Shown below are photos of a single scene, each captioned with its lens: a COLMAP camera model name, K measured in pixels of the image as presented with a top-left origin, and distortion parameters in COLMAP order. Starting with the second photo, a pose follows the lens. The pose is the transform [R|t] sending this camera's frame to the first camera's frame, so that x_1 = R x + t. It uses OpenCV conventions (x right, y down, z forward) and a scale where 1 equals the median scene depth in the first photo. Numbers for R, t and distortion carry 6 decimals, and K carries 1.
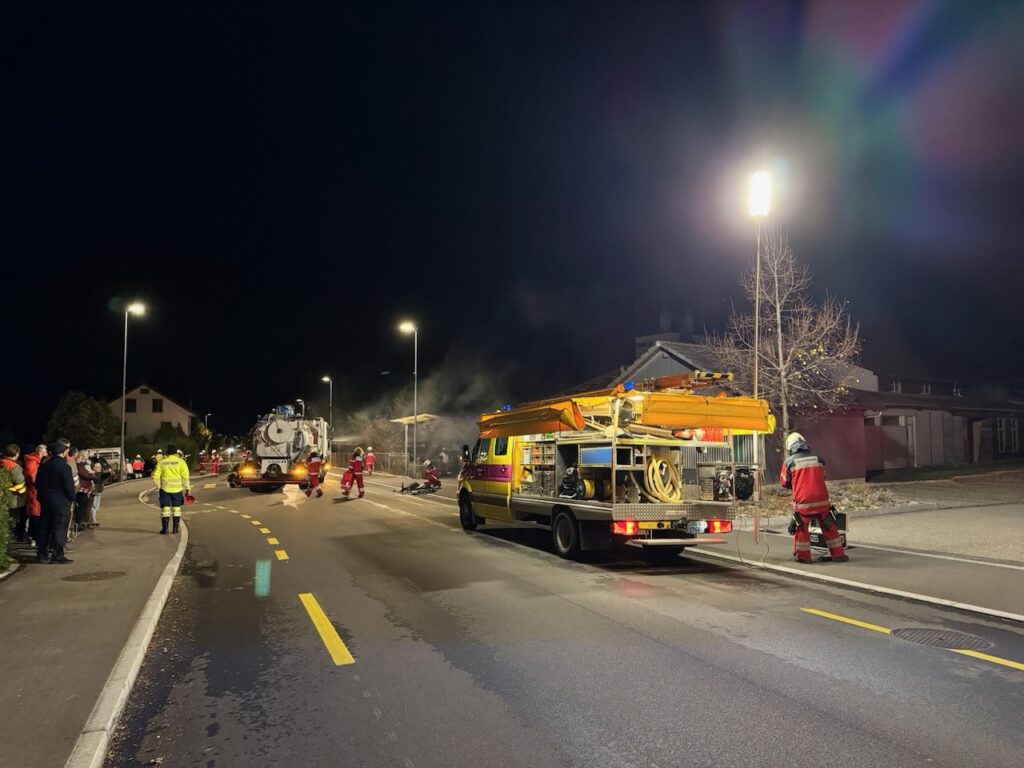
lens RADIAL K [[691.3, 0, 509.1], [0, 691.3, 379.0], [0, 0, 1]] dist [0.145865, -0.243431]
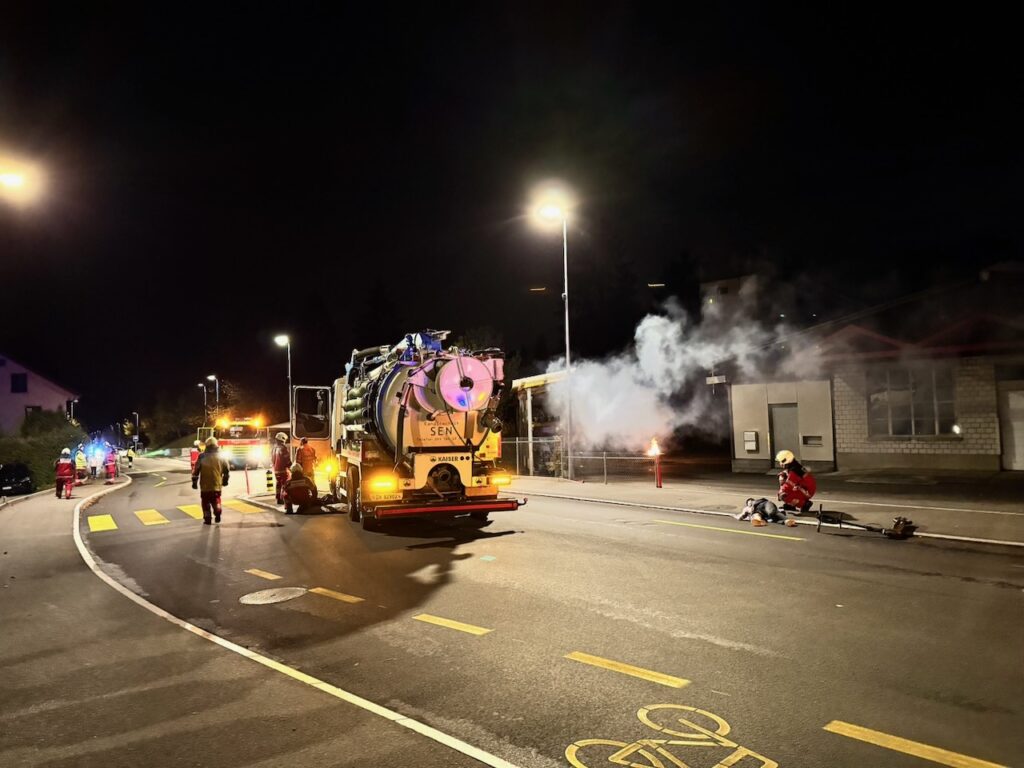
lens RADIAL K [[691.3, 0, 509.1], [0, 691.3, 379.0], [0, 0, 1]] dist [0.145865, -0.243431]
pose [[0.982416, -0.012769, 0.186269, -0.870401], [0.010159, 0.999836, 0.014959, 0.151827], [-0.186430, -0.012804, 0.982385, 1.382202]]
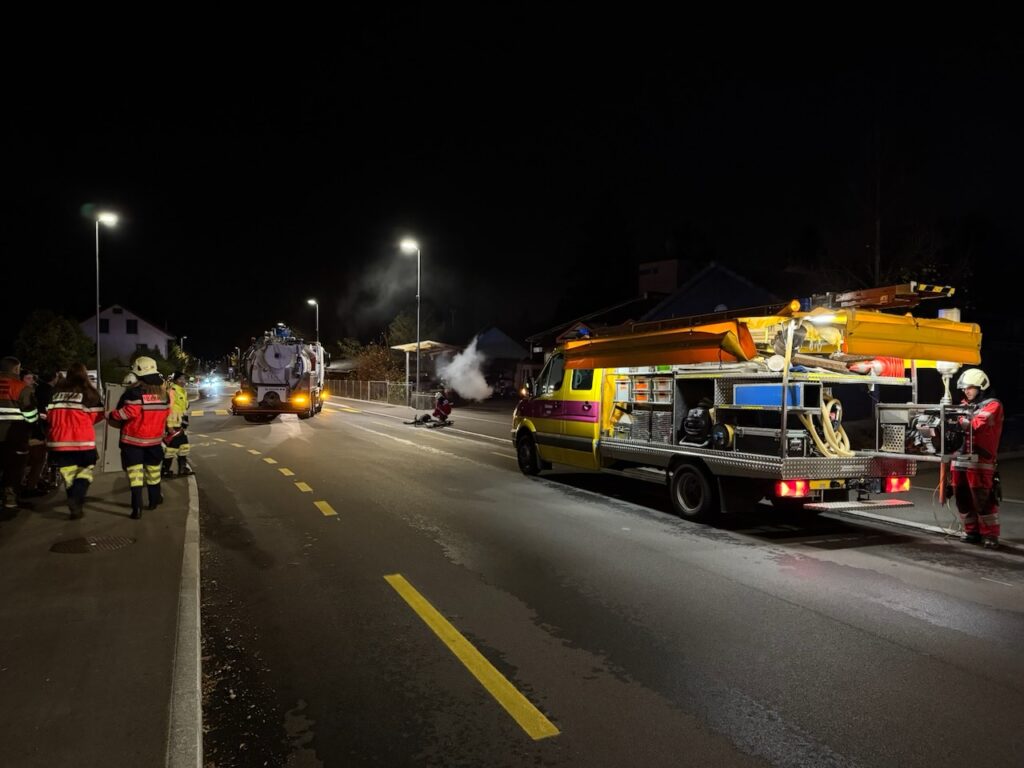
lens RADIAL K [[691.3, 0, 509.1], [0, 691.3, 379.0], [0, 0, 1]] dist [0.145865, -0.243431]
pose [[0.999304, 0.013792, 0.034660, -0.136231], [-0.017243, 0.994705, 0.101319, 0.016513], [-0.033079, -0.101847, 0.994250, 0.200037]]
